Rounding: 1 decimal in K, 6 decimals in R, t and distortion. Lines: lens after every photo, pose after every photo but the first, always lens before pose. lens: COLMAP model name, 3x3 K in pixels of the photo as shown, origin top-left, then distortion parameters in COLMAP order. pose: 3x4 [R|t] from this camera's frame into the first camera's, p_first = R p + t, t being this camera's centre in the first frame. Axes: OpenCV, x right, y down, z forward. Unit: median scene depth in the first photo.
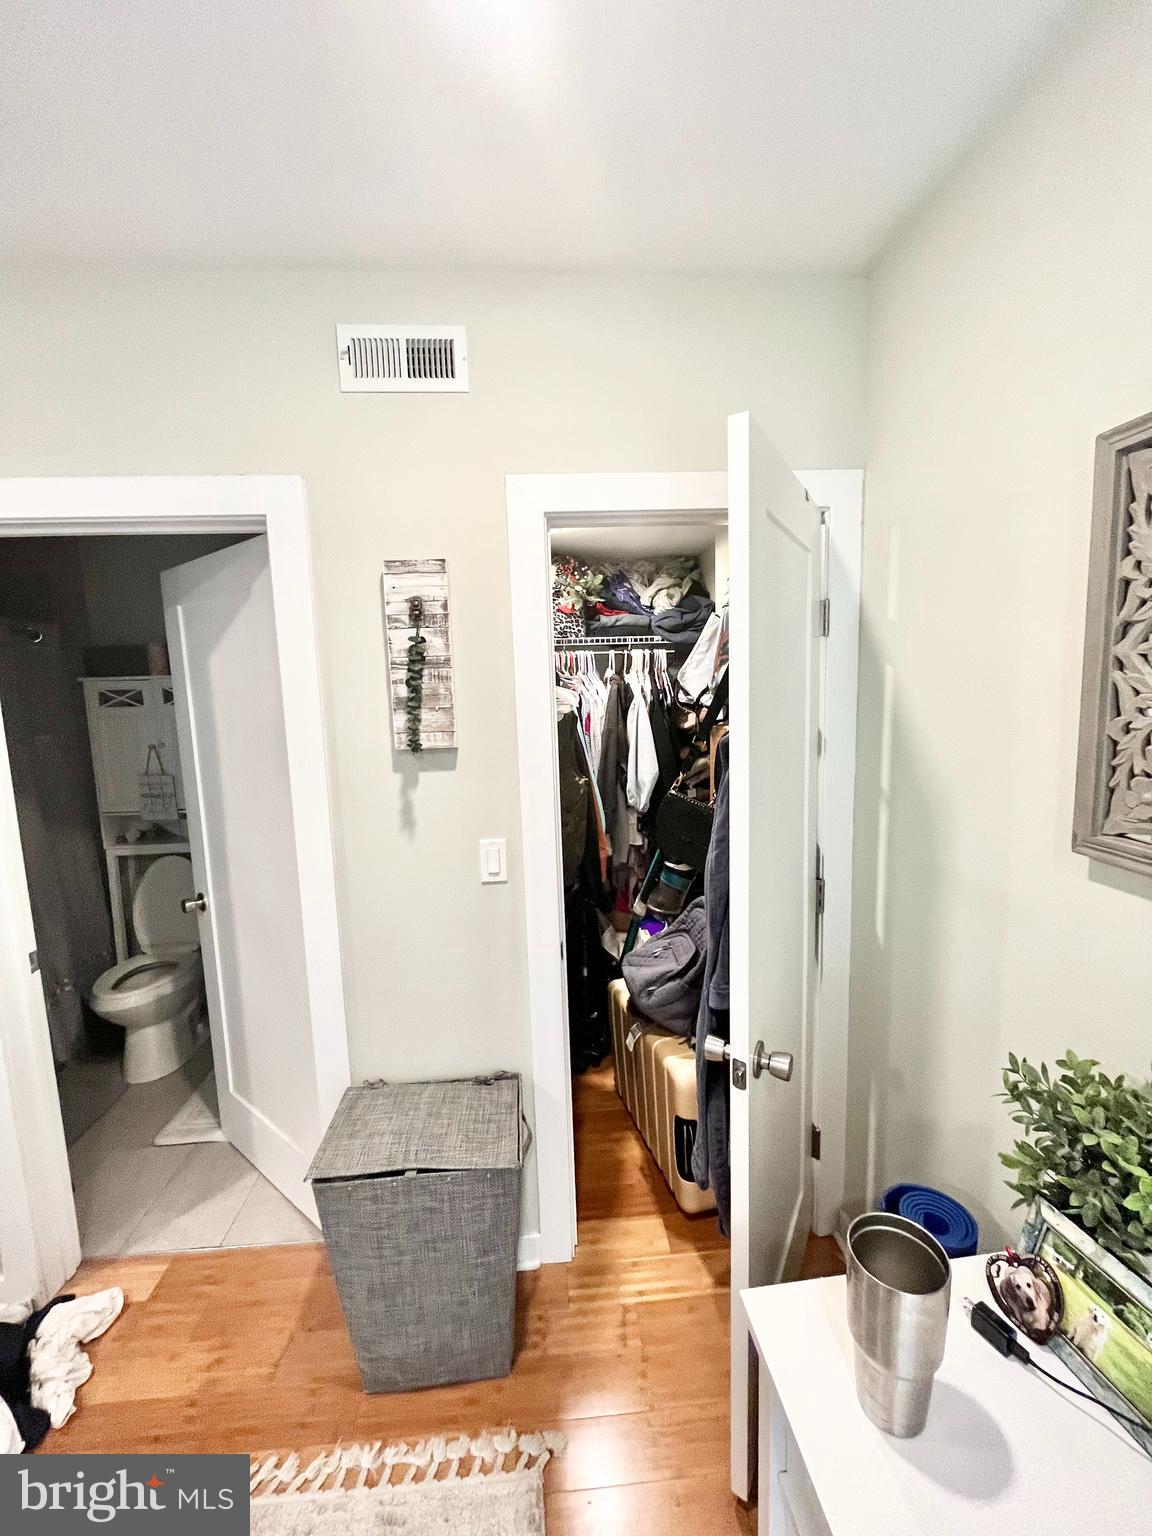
lens RADIAL K [[622.4, 0, 577.1], [0, 622.4, 767.4], [0, 0, 1]] dist [-0.003229, -0.000013]
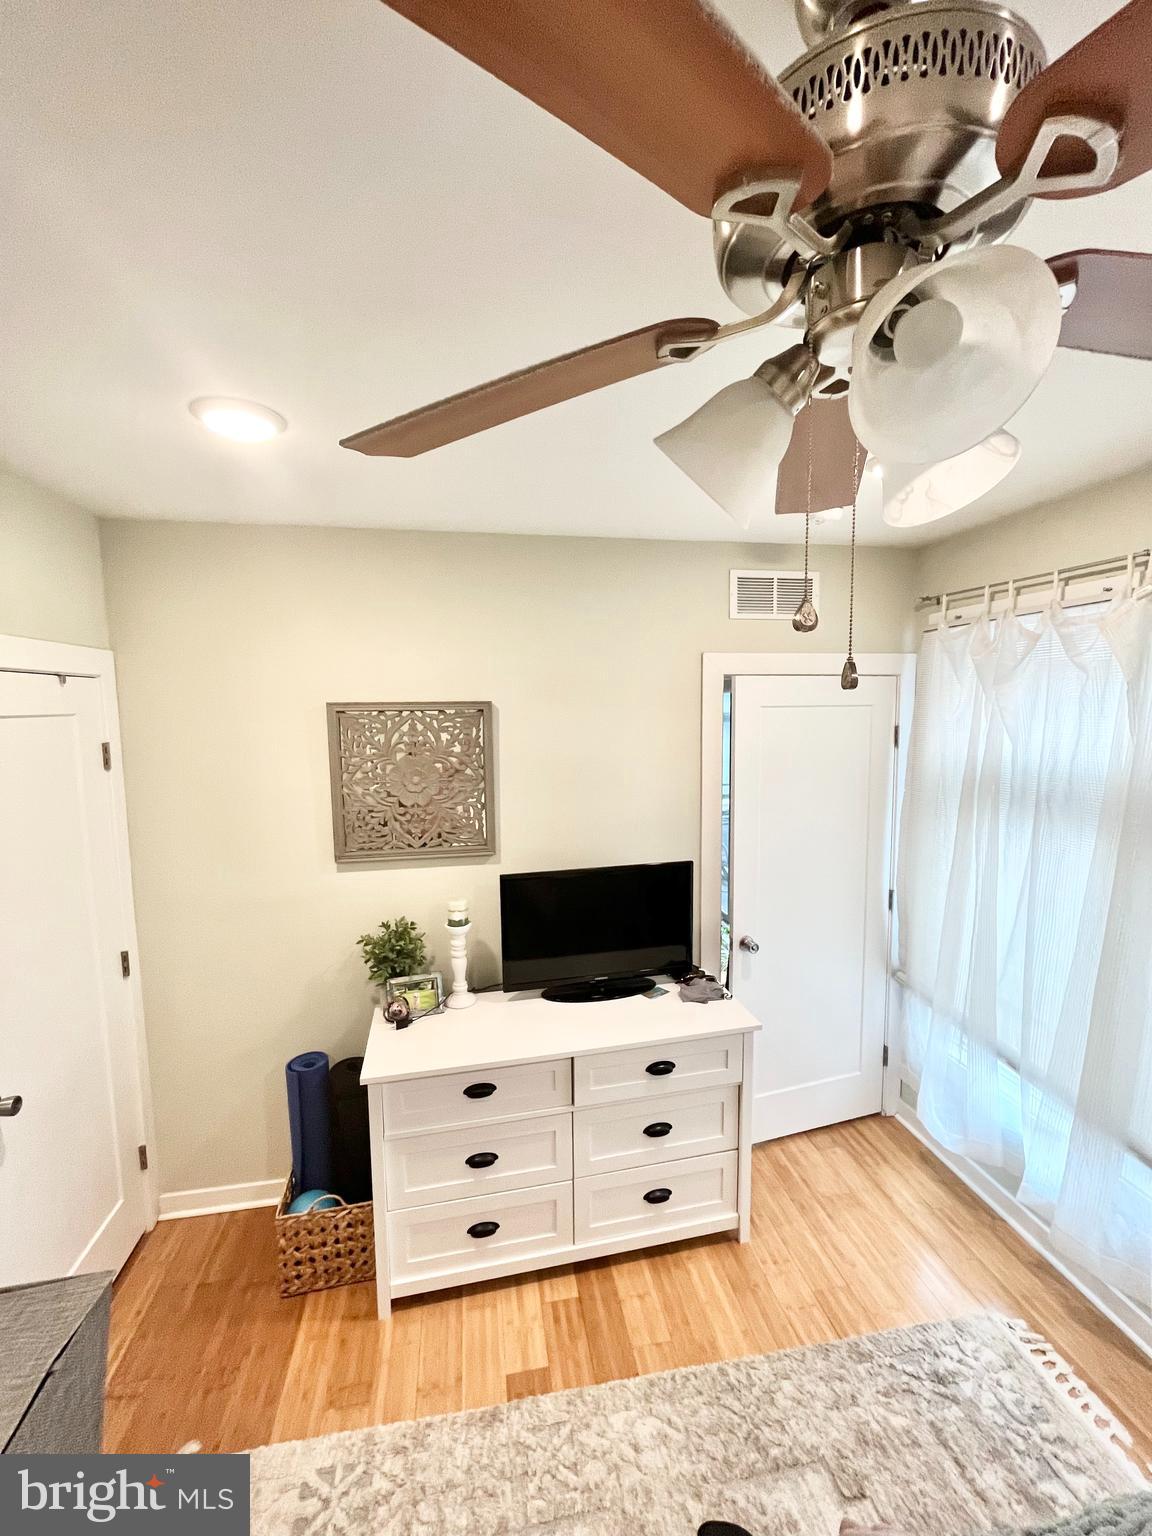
lens RADIAL K [[622.4, 0, 577.1], [0, 622.4, 767.4], [0, 0, 1]] dist [-0.003229, -0.000013]
pose [[-0.107427, -0.065705, 0.992039, -1.103488], [0.143496, 0.986342, 0.080867, -0.191363], [-0.983803, 0.151040, -0.096531, 0.149900]]
